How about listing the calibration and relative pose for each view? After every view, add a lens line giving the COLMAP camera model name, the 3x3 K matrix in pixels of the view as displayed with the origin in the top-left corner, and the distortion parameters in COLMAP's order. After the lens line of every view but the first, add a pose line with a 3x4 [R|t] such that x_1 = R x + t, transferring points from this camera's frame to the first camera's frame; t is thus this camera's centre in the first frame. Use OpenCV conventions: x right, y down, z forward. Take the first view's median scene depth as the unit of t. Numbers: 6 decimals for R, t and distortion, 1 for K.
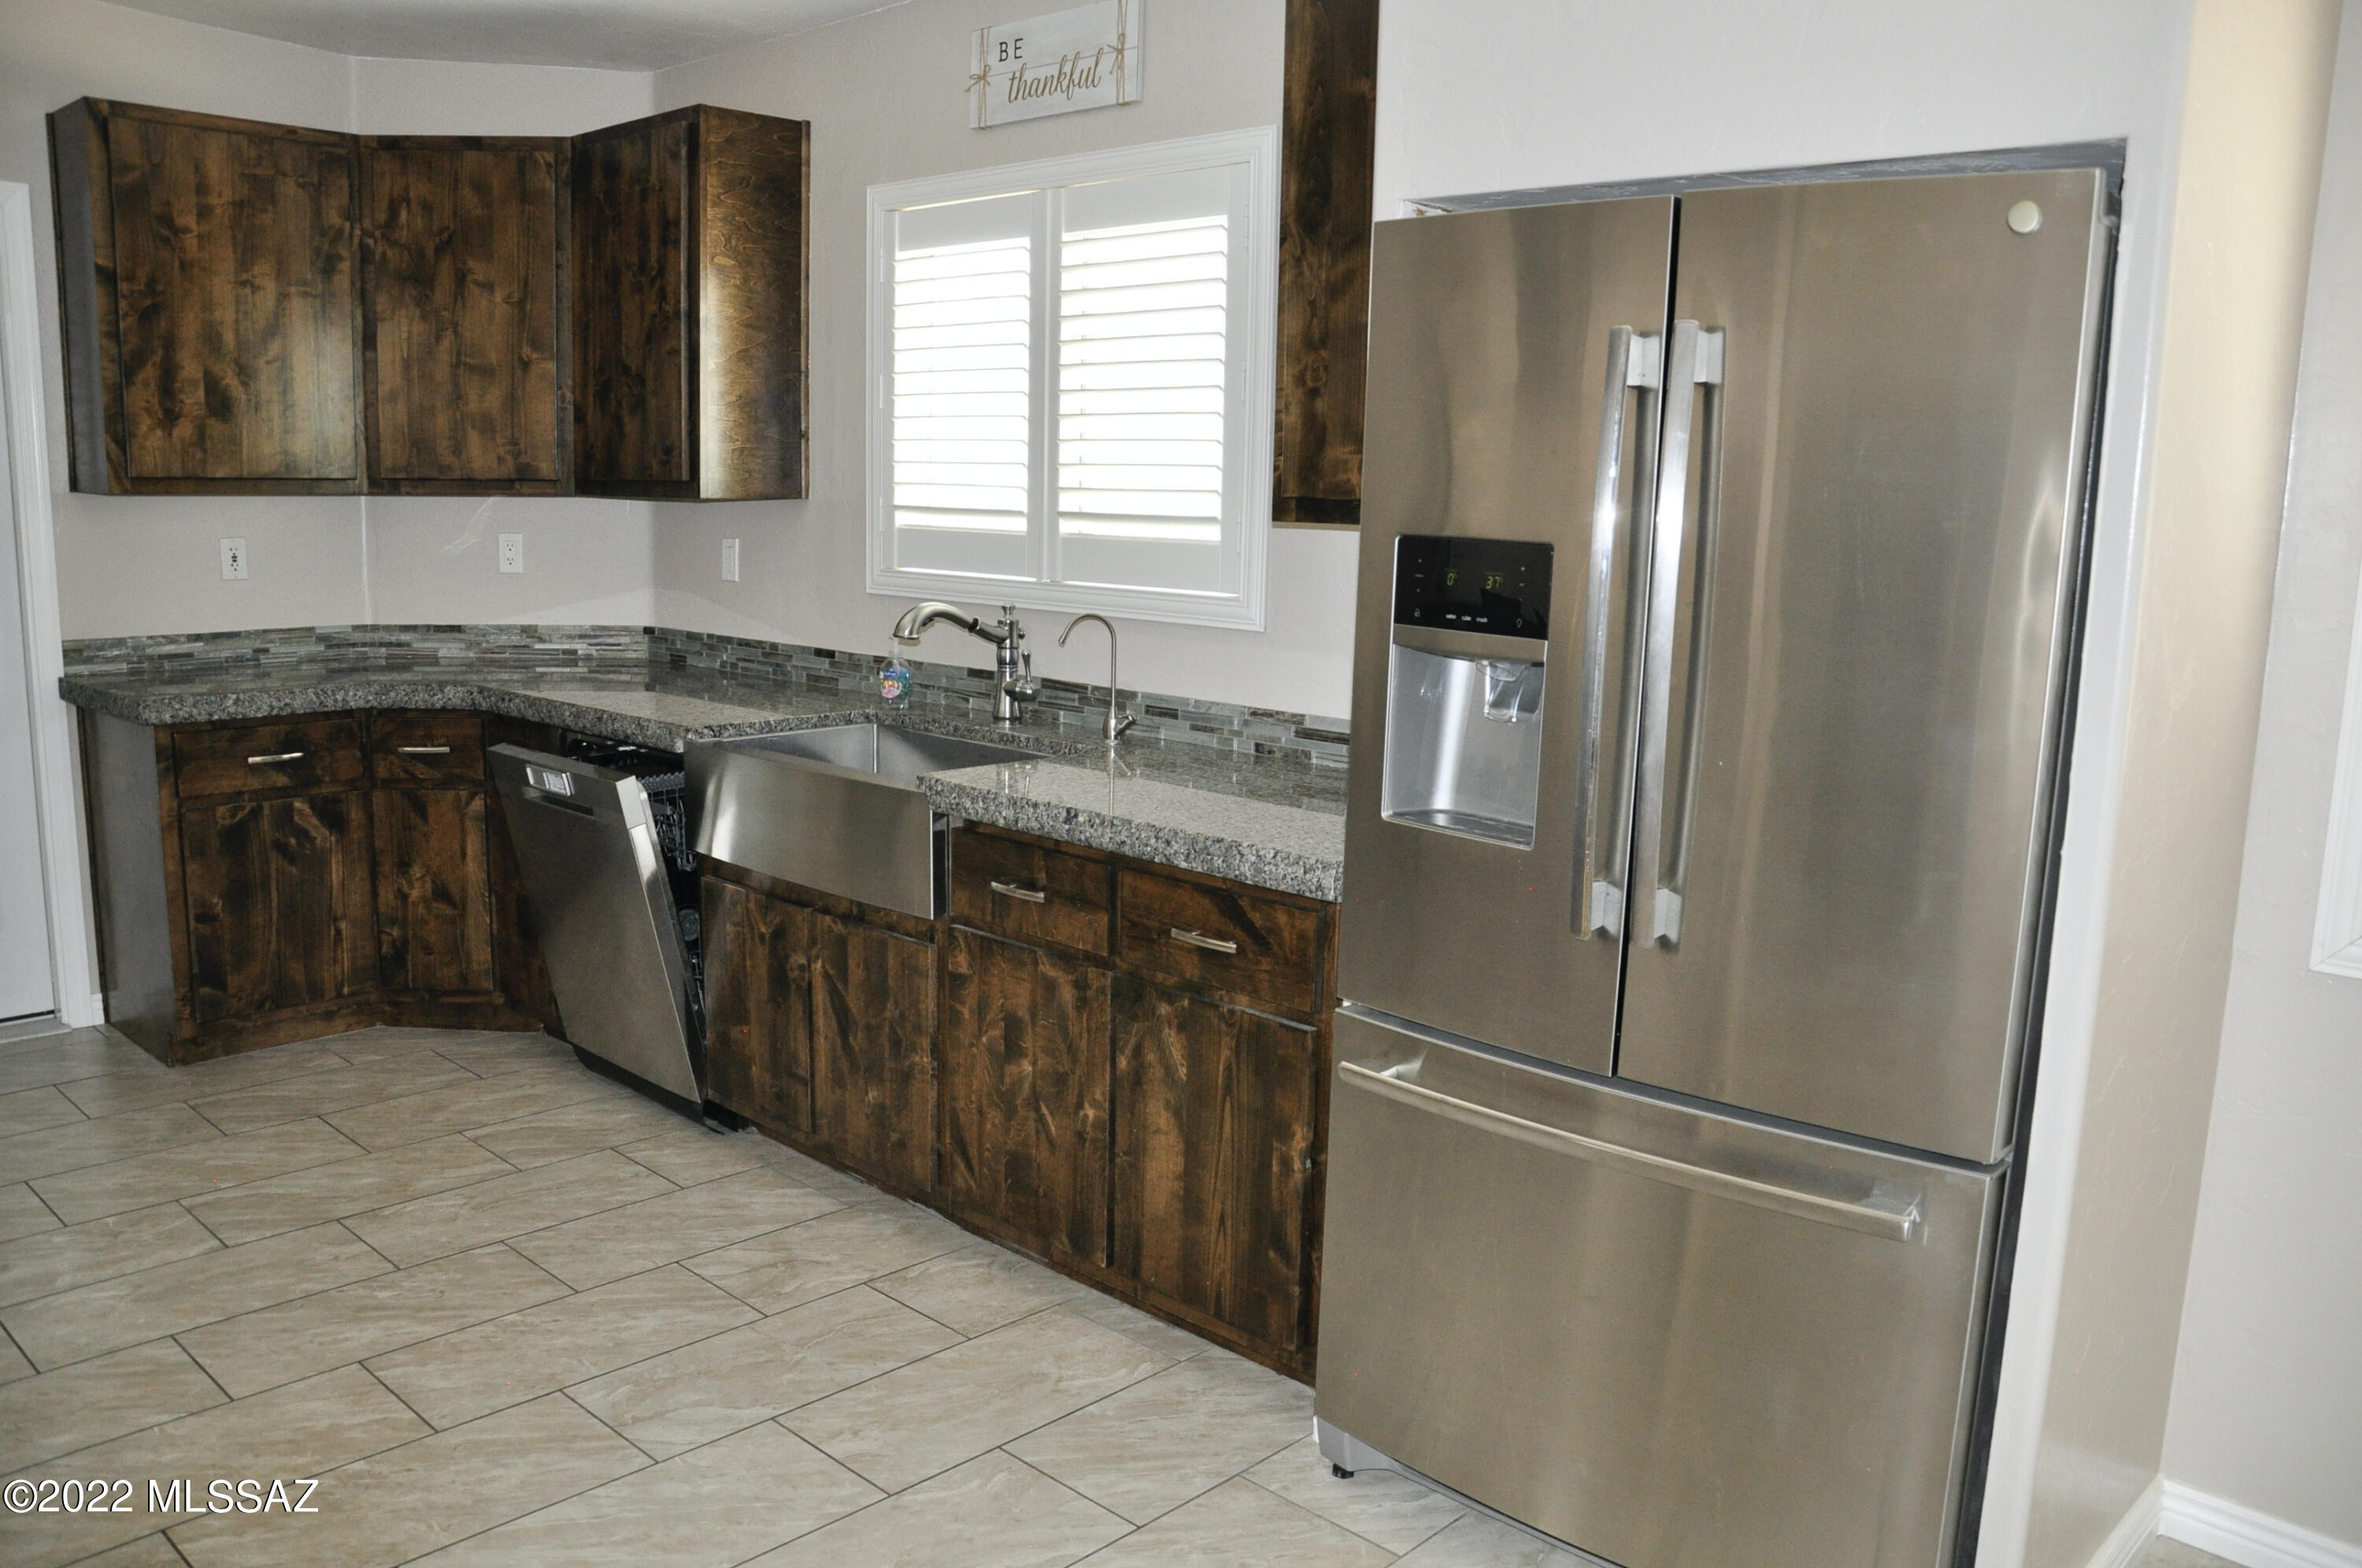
lens RADIAL K [[1833.0, 0, 1191.0], [0, 1833.0, 805.2], [0, 0, 1]] dist [-0.163513, 0.127351]
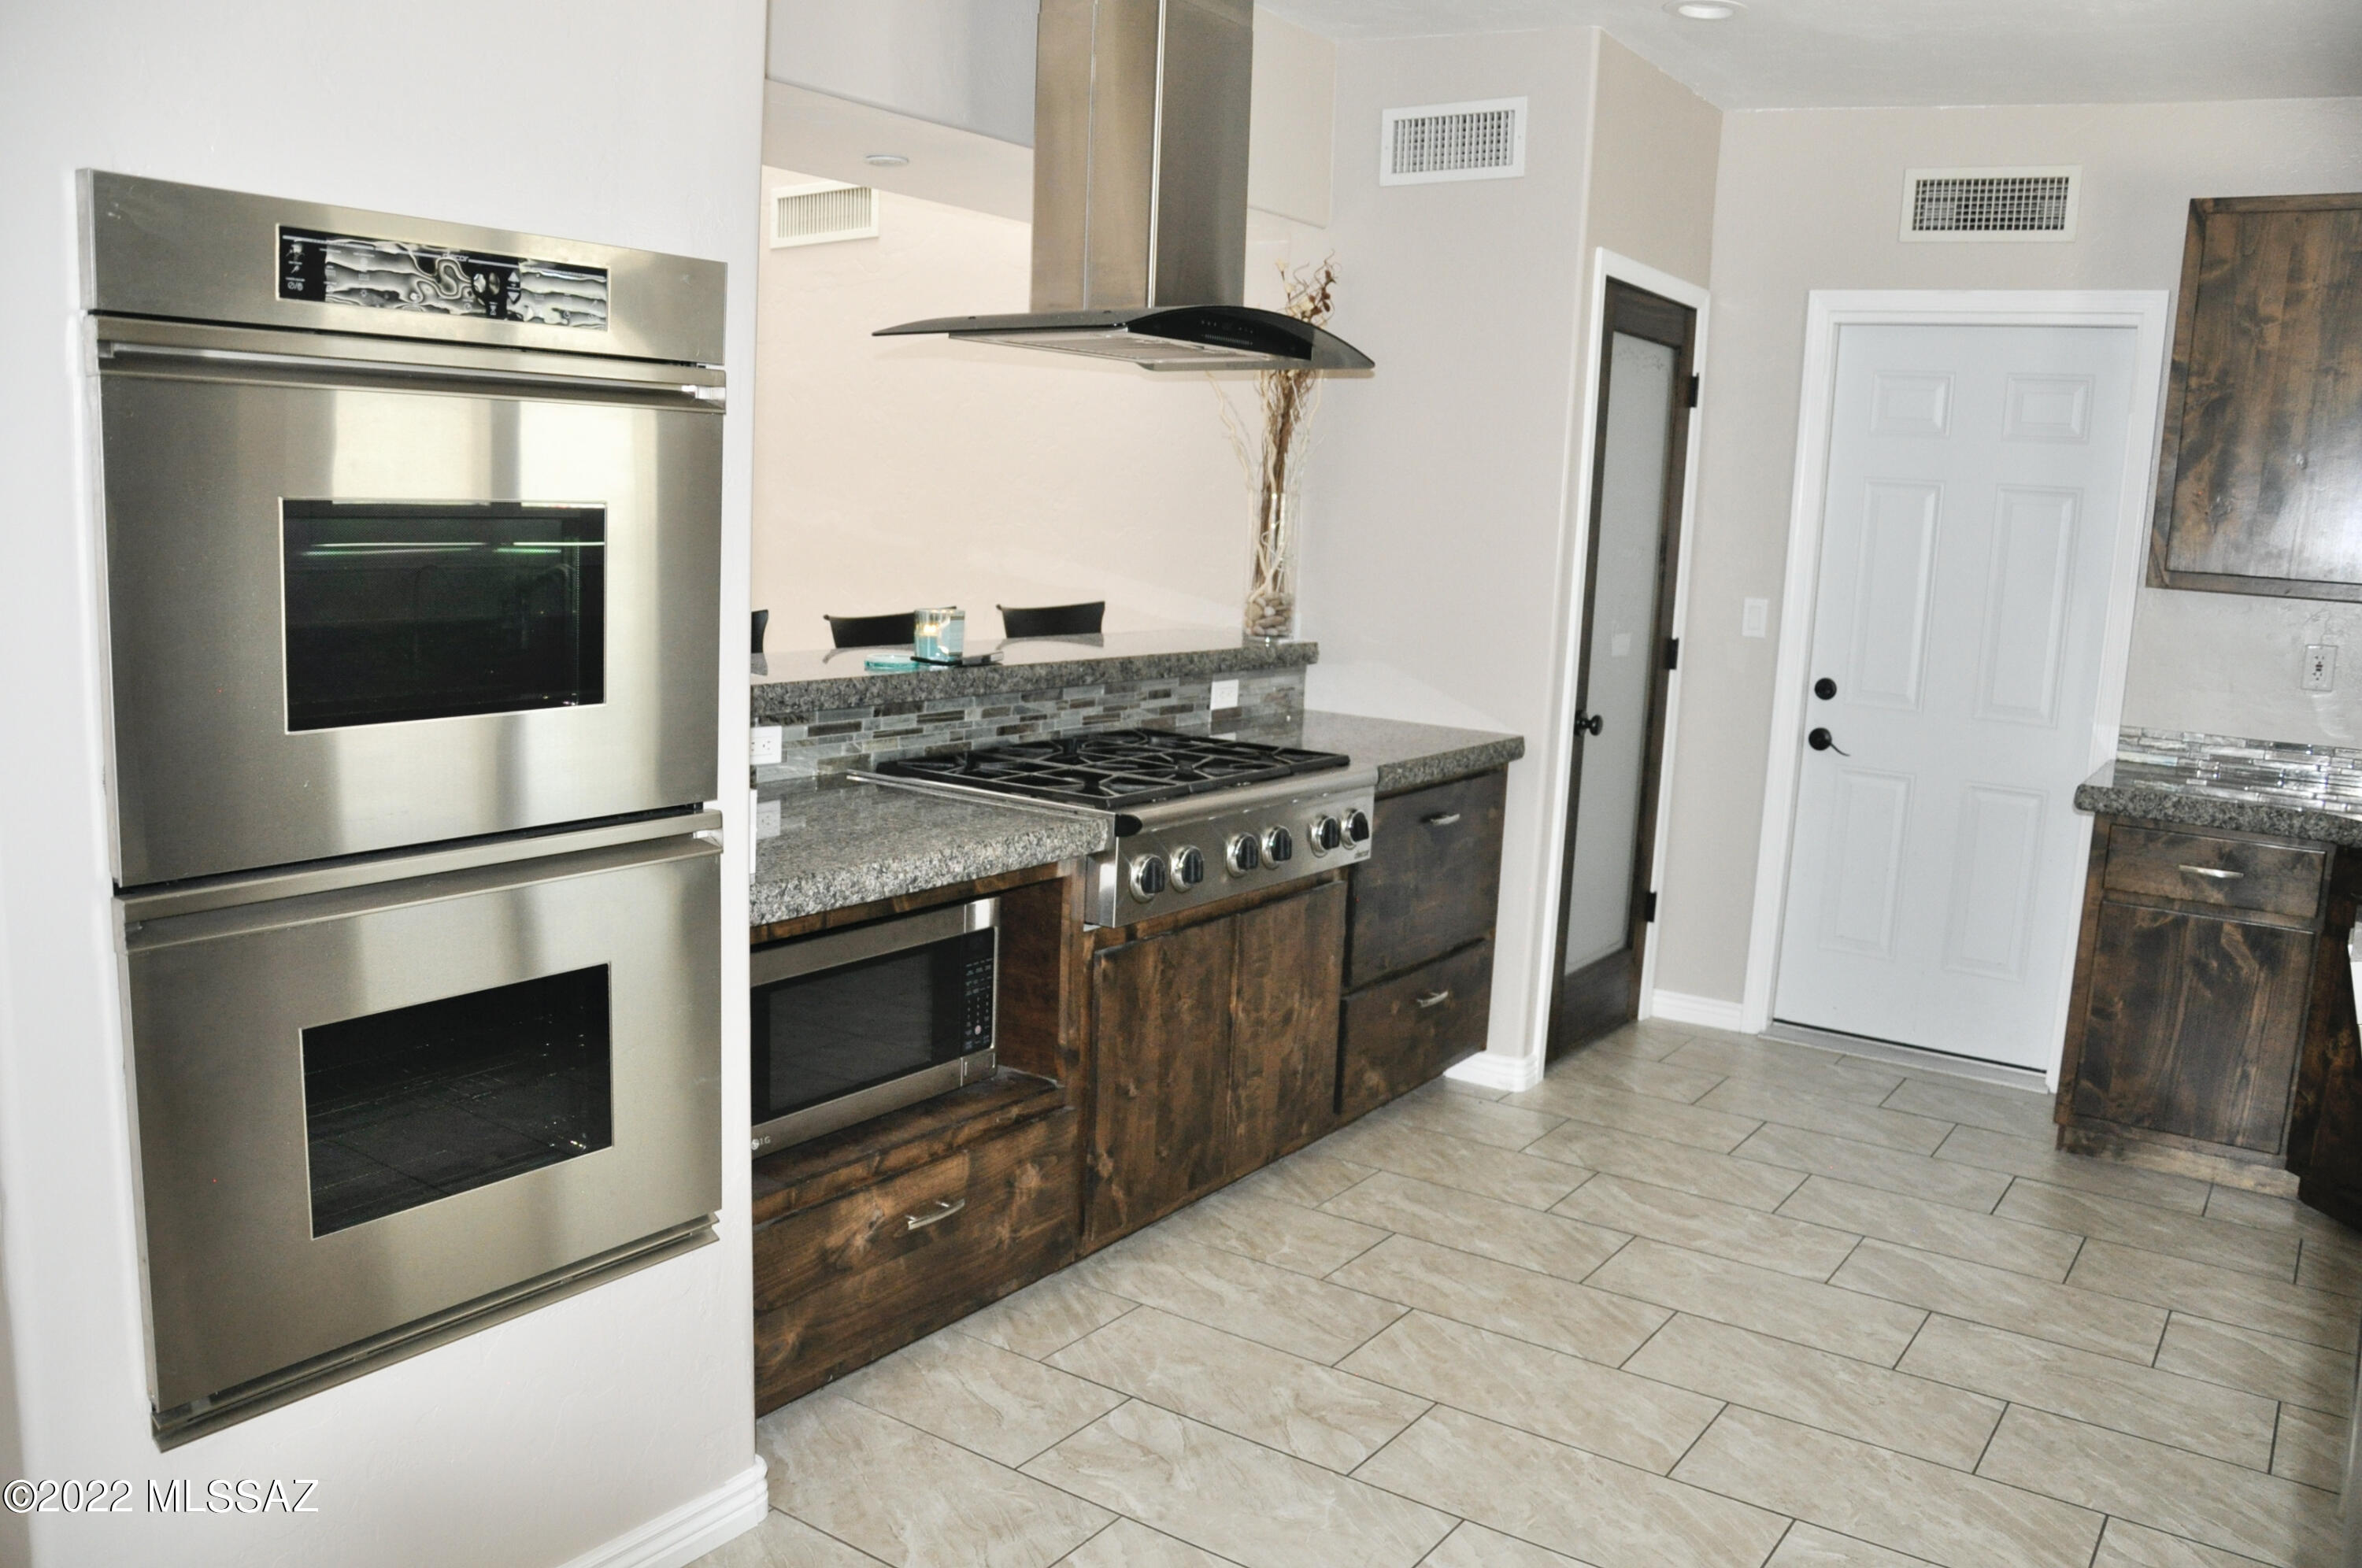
lens RADIAL K [[1833.0, 0, 1191.0], [0, 1833.0, 805.2], [0, 0, 1]] dist [-0.163513, 0.127351]
pose [[0.159876, 0.150264, -0.975633, 0.302988], [-0.216232, 0.969674, 0.113913, -0.050584], [0.963163, 0.192751, 0.187519, 0.296729]]
